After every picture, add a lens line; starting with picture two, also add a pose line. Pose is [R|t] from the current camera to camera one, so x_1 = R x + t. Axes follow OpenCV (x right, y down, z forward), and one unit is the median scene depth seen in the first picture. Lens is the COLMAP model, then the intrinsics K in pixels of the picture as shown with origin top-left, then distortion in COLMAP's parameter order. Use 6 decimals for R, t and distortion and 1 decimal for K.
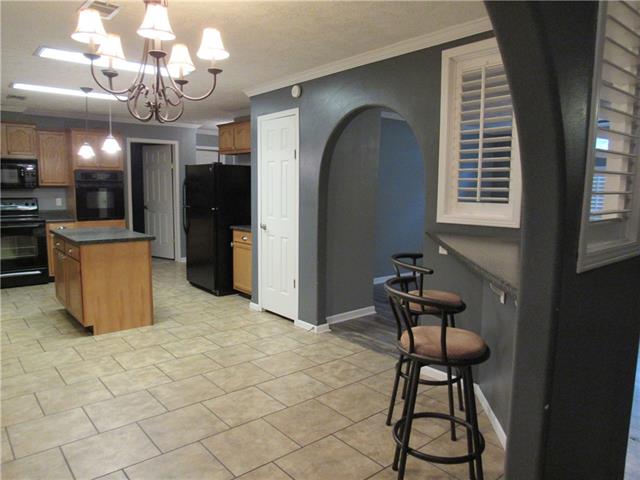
lens RADIAL K [[456.6, 0, 320.0], [0, 456.6, 240.0], [0, 0, 1]] dist [-0.031397, 0.004259]
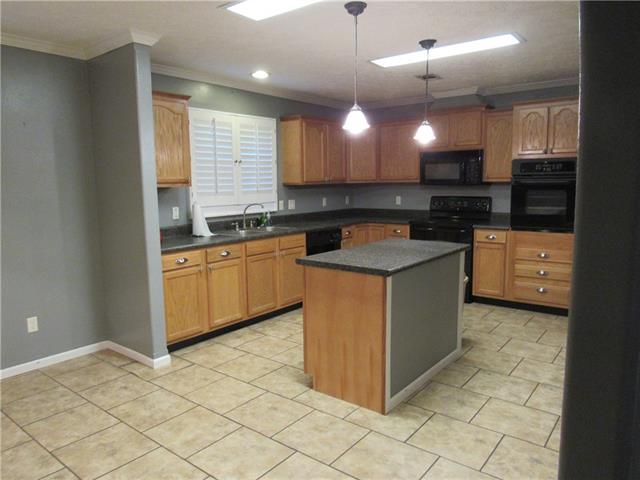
lens RADIAL K [[456.4, 0, 320.0], [0, 456.4, 240.0], [0, 0, 1]] dist [-0.020938, 0.006807]
pose [[0.194402, 0.111876, -0.974521, 0.221619], [-0.099831, 0.990573, 0.093804, -0.112681], [0.975829, 0.079052, 0.203738, 0.968955]]
